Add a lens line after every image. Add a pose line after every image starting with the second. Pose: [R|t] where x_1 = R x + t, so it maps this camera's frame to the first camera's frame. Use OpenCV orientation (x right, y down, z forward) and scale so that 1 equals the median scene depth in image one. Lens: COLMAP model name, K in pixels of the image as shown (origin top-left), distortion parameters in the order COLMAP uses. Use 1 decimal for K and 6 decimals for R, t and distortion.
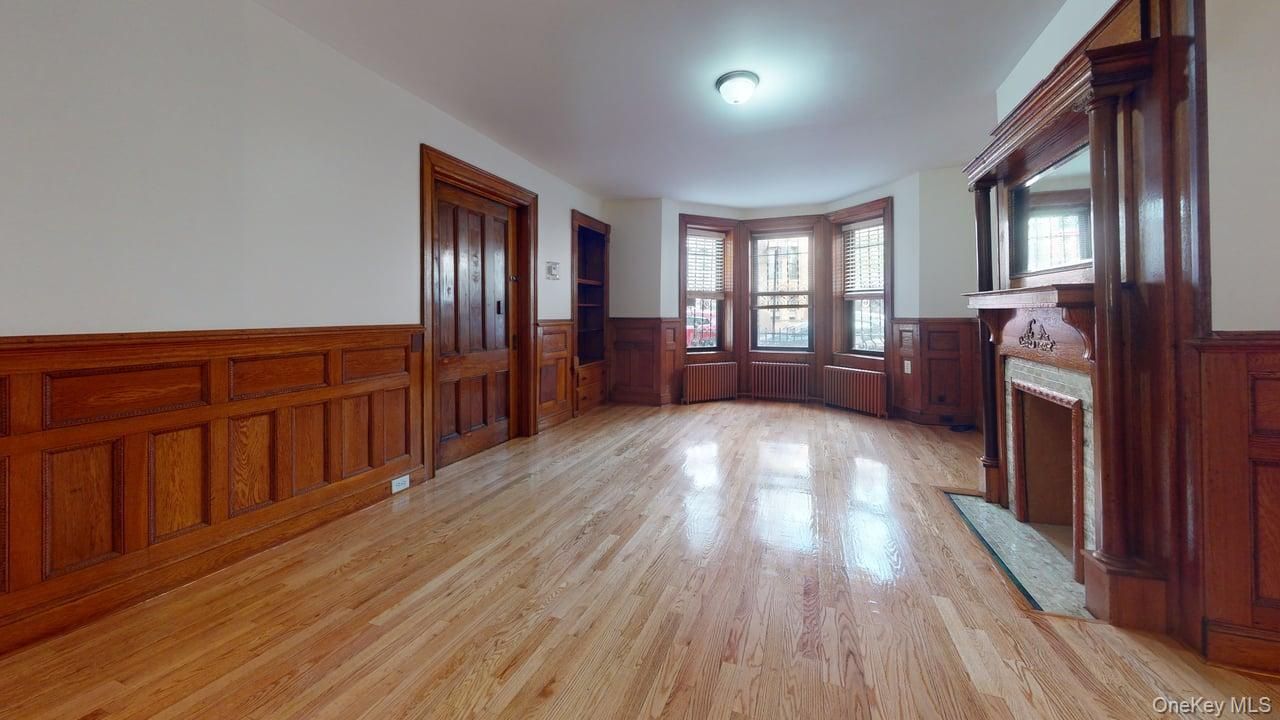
lens RADIAL K [[458.3, 0, 635.5], [0, 458.3, 353.1], [0, 0, 1]] dist [-0.001609, 0.000361]
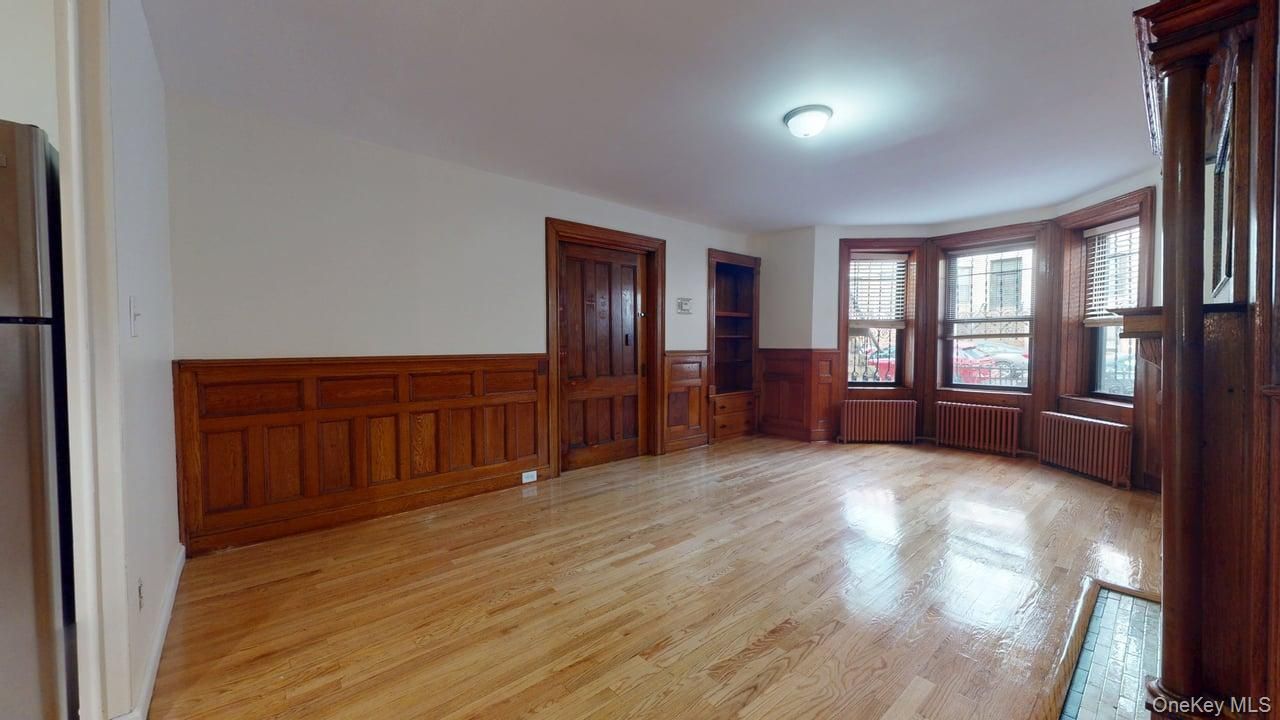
lens RADIAL K [[458.3, 0, 640.6], [0, 458.3, 357.5], [0, 0, 1]] dist [-0.001609, 0.000361]
pose [[0.885906, 0.013752, -0.463662, 0.260338], [-0.039744, 0.998135, -0.046333, -0.001593], [0.462160, 0.059474, 0.884800, -0.013546]]
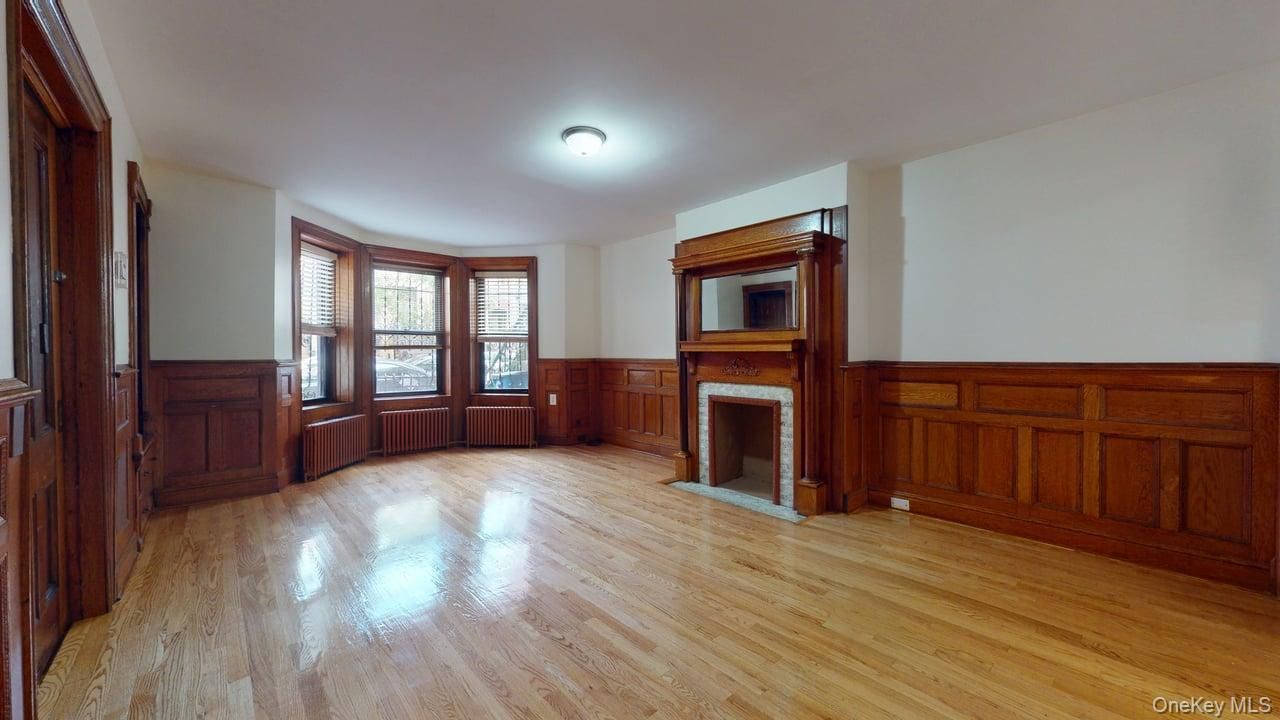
lens RADIAL K [[458.3, 0, 644.8], [0, 458.3, 355.8], [0, 0, 1]] dist [-0.001609, 0.000361]
pose [[0.465943, 0.002512, 0.884811, -0.433218], [0.074209, 0.996362, -0.041907, -0.020436], [-0.881698, 0.085187, 0.464061, 0.289544]]
